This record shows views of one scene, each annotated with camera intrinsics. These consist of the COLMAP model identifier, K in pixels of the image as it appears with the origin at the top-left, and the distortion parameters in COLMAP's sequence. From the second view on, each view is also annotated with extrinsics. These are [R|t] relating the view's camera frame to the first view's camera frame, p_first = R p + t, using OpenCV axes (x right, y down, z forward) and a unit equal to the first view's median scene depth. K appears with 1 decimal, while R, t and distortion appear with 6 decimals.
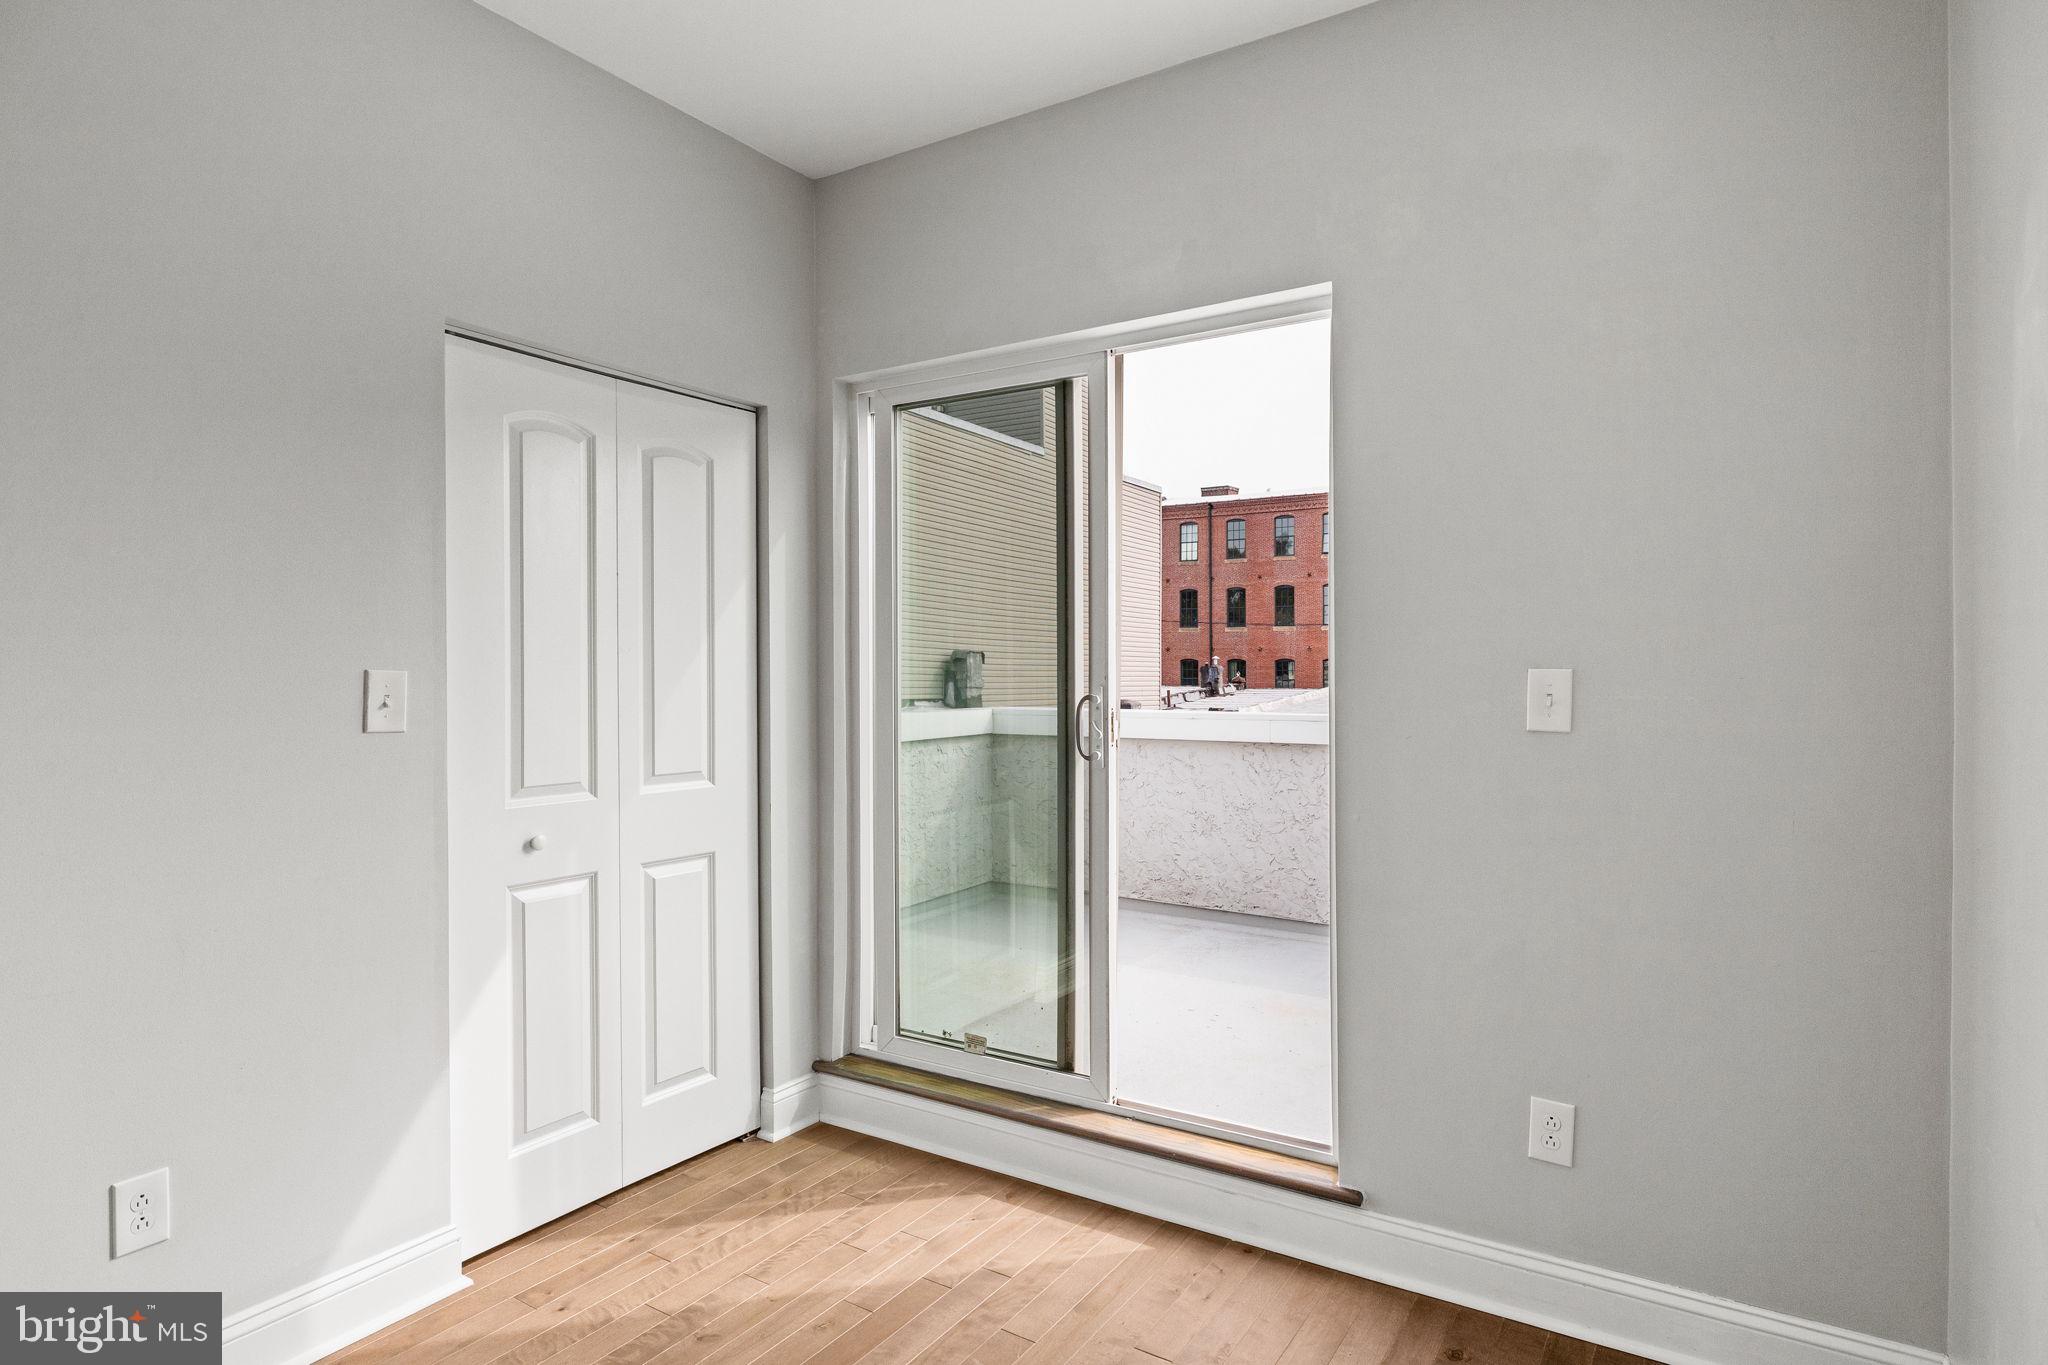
lens RADIAL K [[1112.6, 0, 1032.3], [0, 1112.6, 673.7], [0, 0, 1]] dist [0.000288, -0.001690]
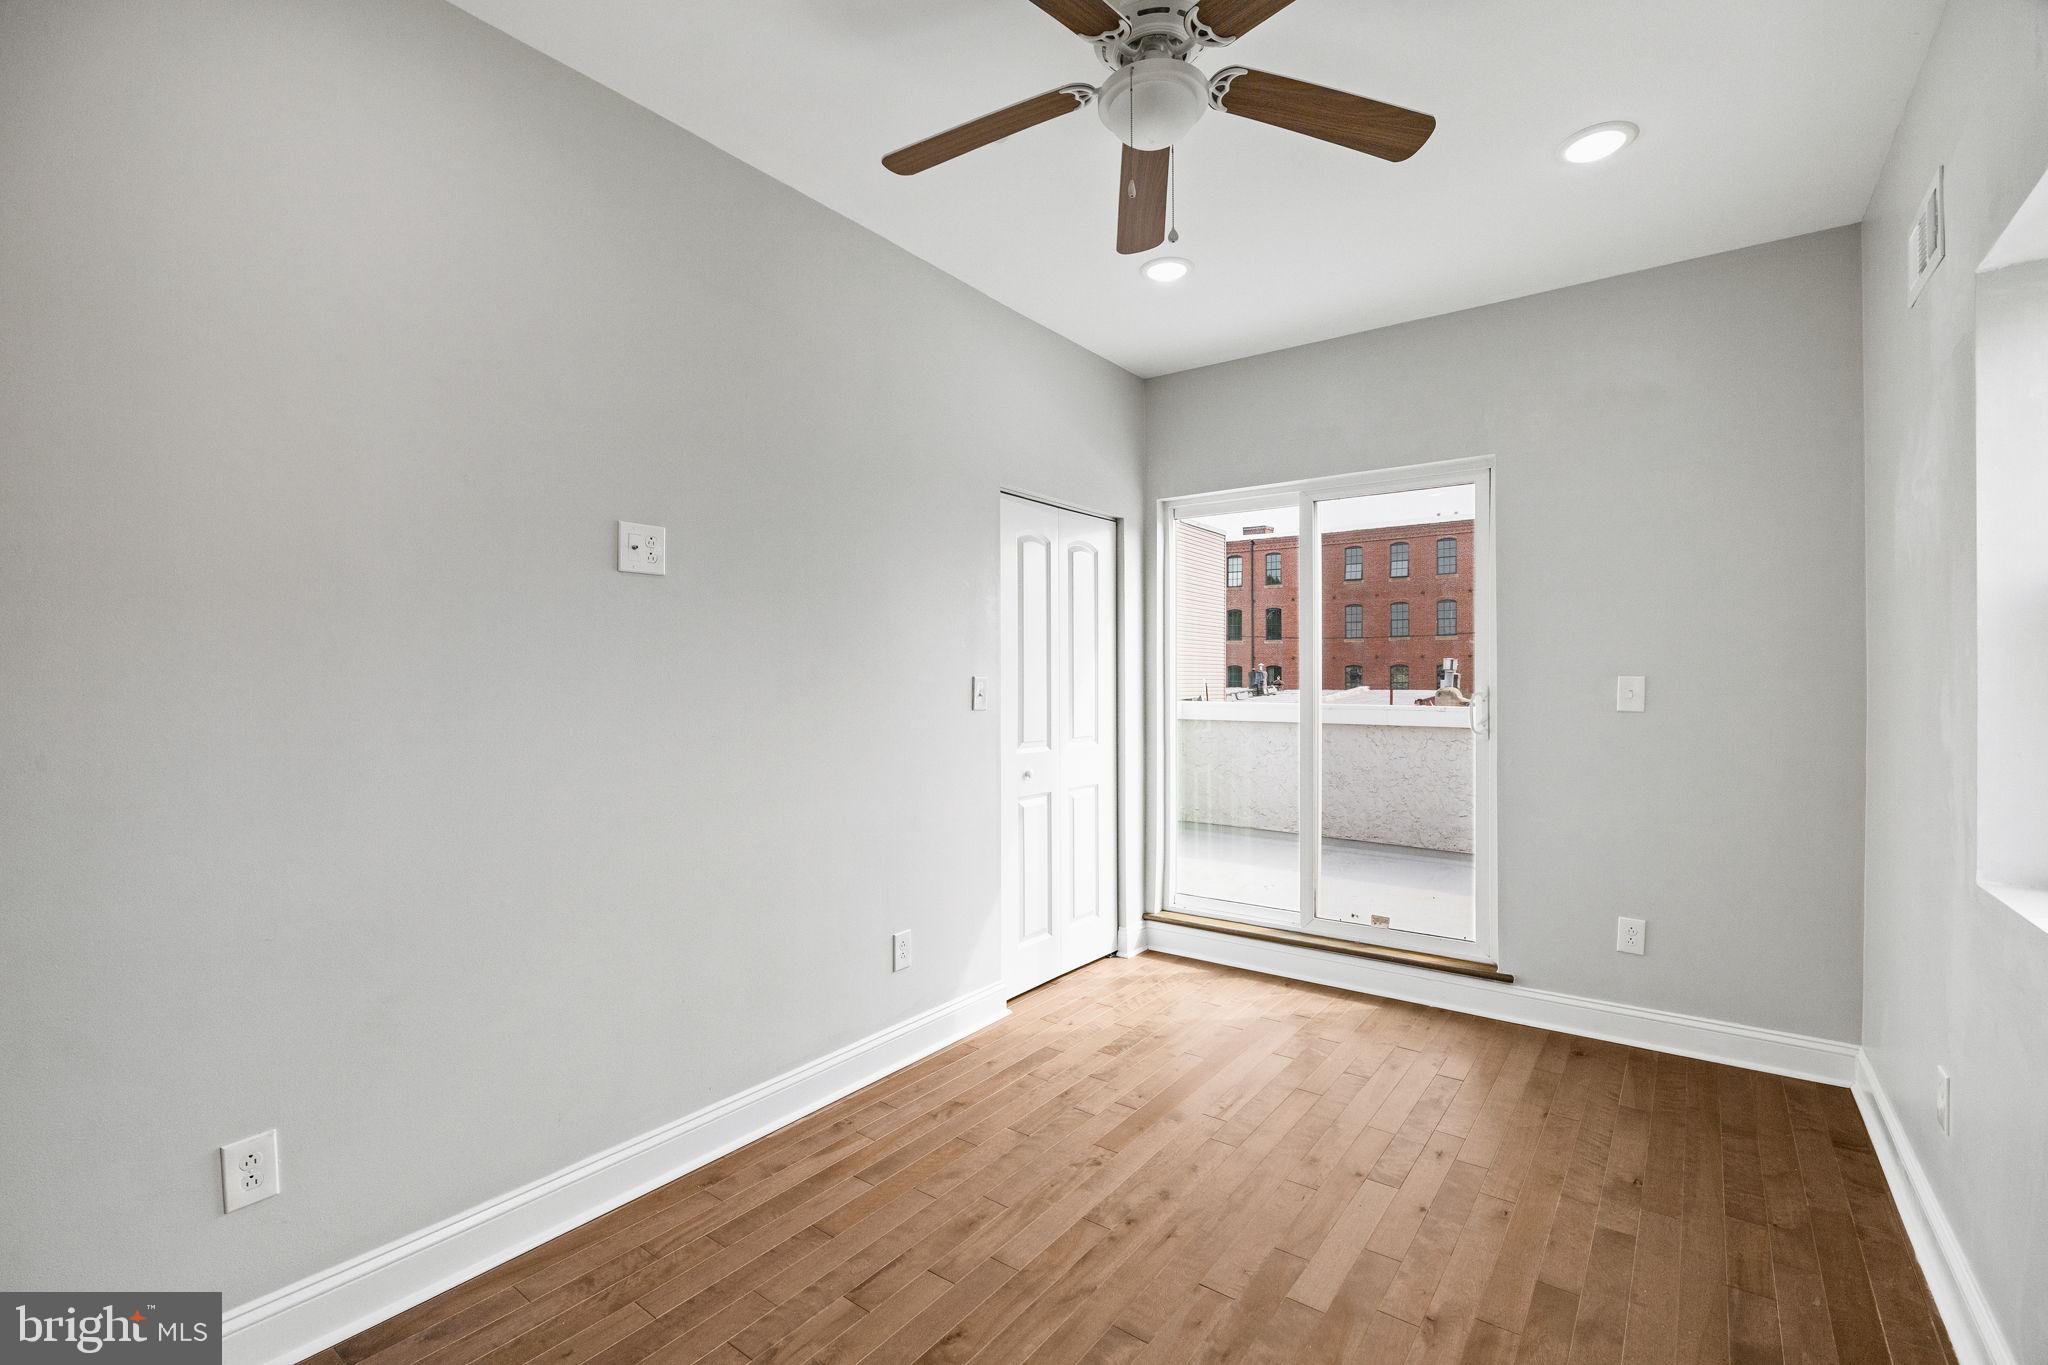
lens RADIAL K [[904.7, 0, 1031.8], [0, 904.7, 677.7], [0, 0, 1]] dist [-0.017455, 0.001077]
pose [[0.997800, 0.002375, -0.066256, -0.176127], [-0.002323, 0.999997, 0.000860, -0.000564], [0.066258, -0.000705, 0.997802, -0.220472]]
